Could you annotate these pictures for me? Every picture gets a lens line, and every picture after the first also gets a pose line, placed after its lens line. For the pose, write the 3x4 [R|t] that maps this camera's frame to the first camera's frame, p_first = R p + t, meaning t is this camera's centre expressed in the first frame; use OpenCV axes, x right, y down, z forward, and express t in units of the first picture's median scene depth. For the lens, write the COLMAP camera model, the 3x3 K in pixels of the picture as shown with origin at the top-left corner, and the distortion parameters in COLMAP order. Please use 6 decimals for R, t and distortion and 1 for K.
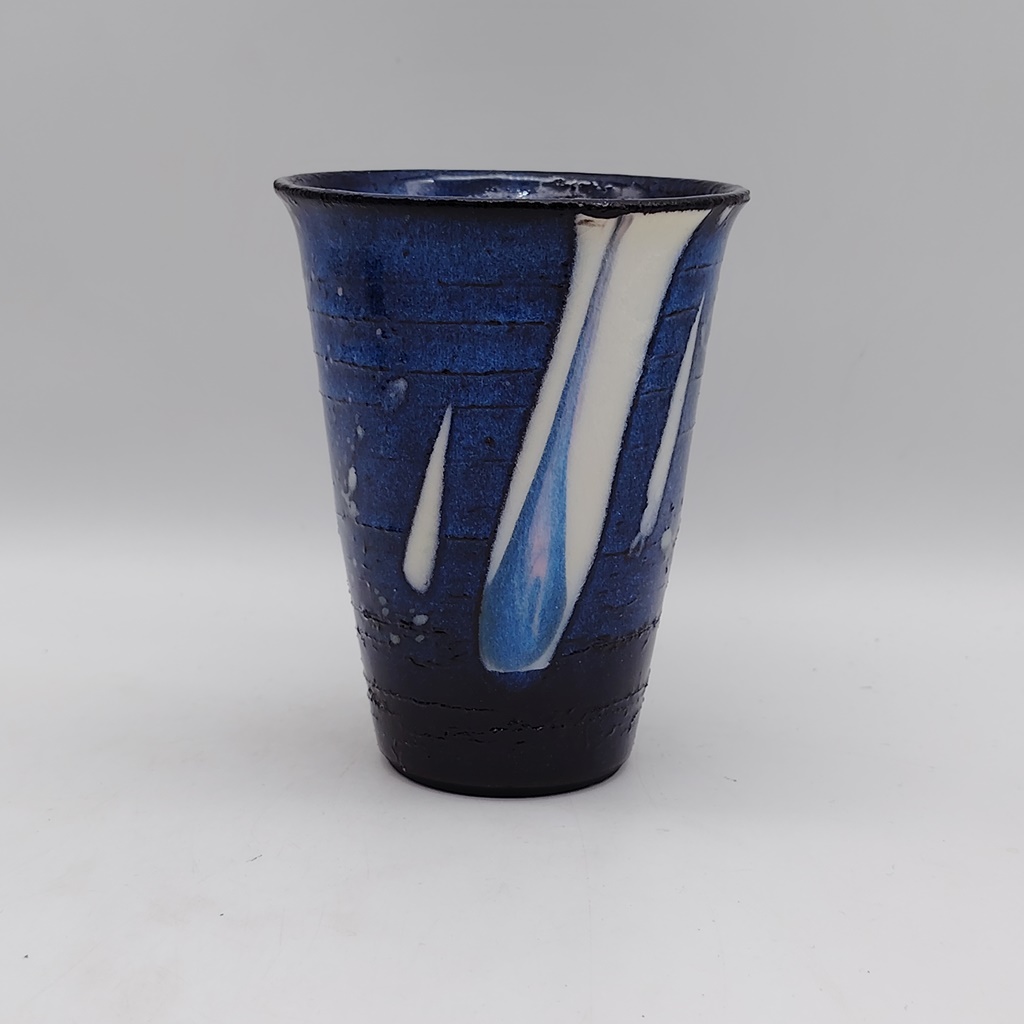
lens RADIAL K [[1984.6, 0, 515.5], [0, 1984.6, 484.4], [0, 0, 1]] dist [0.319735, -2.174604]
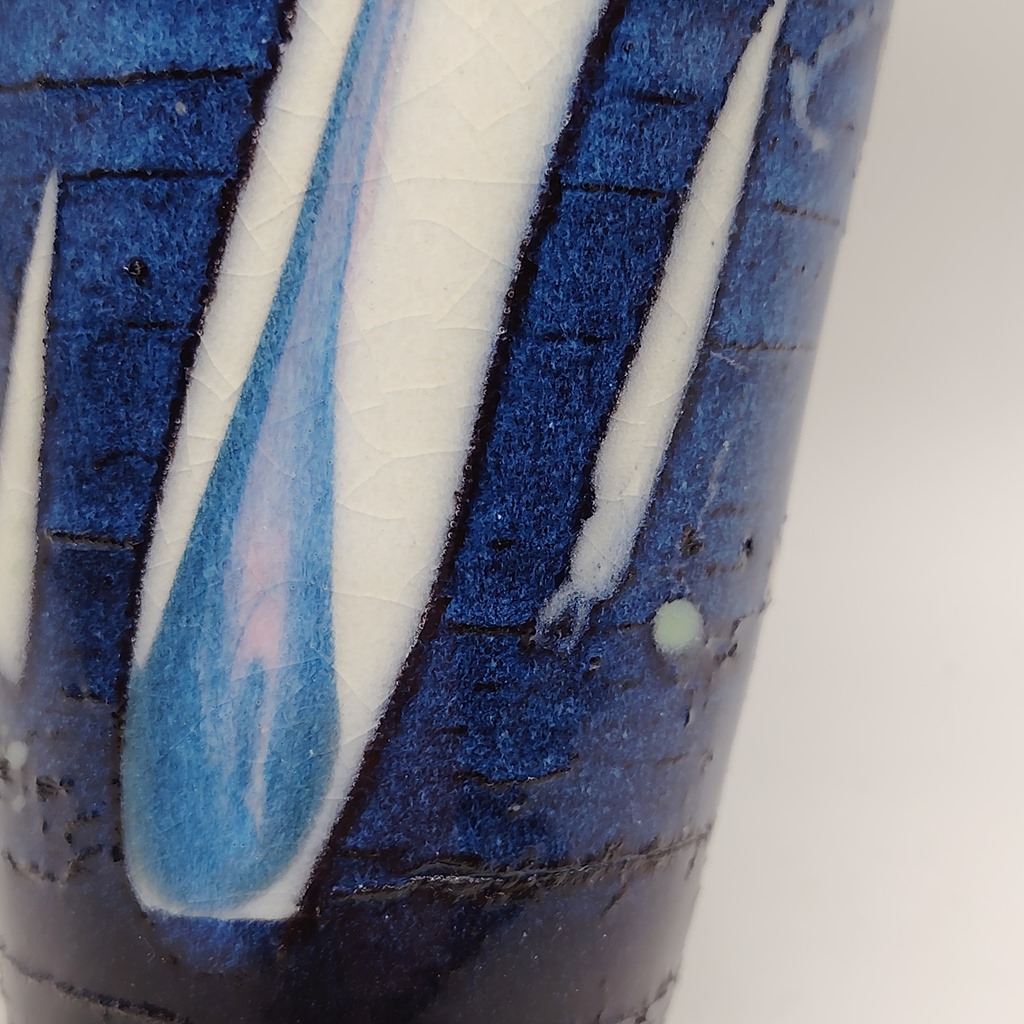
lens RADIAL K [[1984.6, 0, 515.5], [0, 1984.6, 484.4], [0, 0, 1]] dist [0.319735, -2.174604]
pose [[0.949349, 0.070806, -0.306142, 0.172210], [-0.121391, 0.981285, -0.149479, 0.065502], [0.289828, 0.179071, 0.940177, 0.664288]]
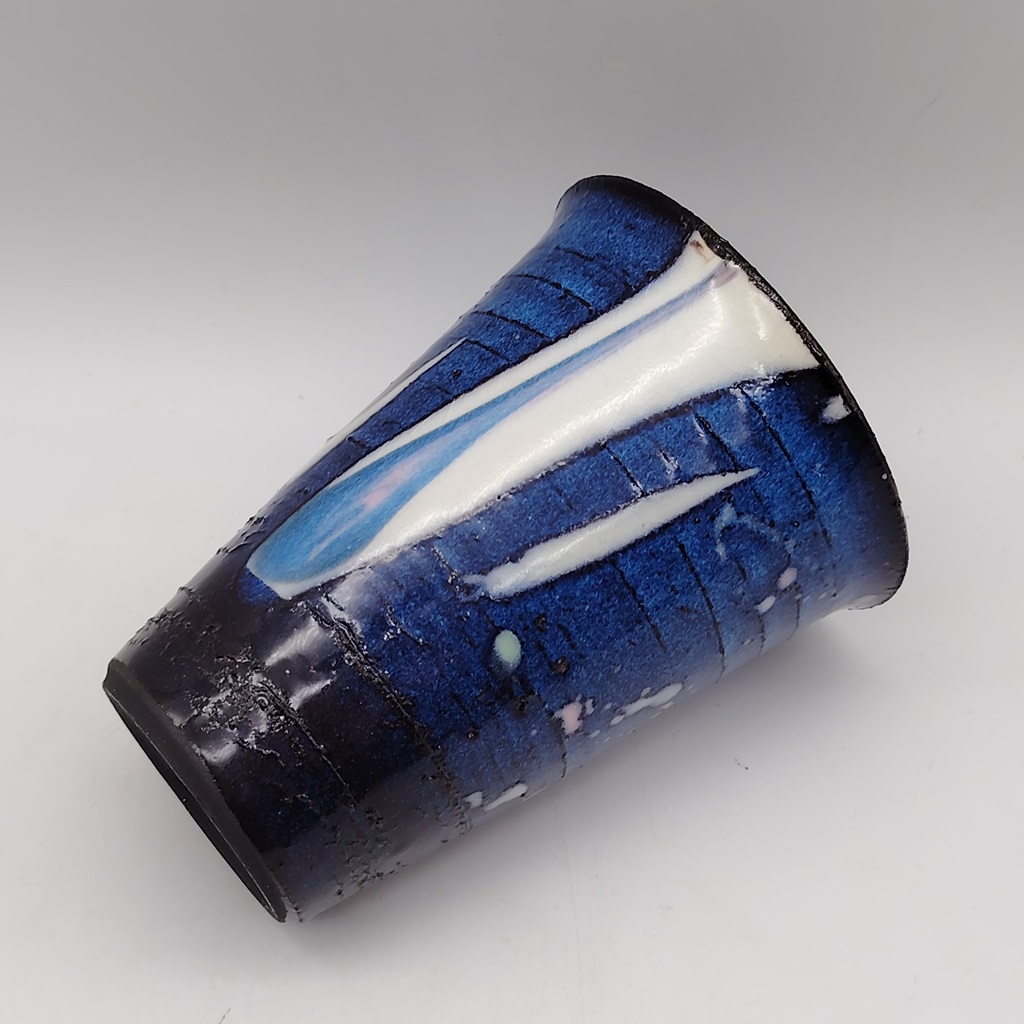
lens RADIAL K [[1984.6, 0, 515.5], [0, 1984.6, 484.4], [0, 0, 1]] dist [0.319735, -2.174604]
pose [[0.571952, 0.406962, -0.712217, 0.653896], [-0.808915, 0.423896, -0.407392, 0.339847], [0.136113, 0.809132, 0.571645, 0.526728]]
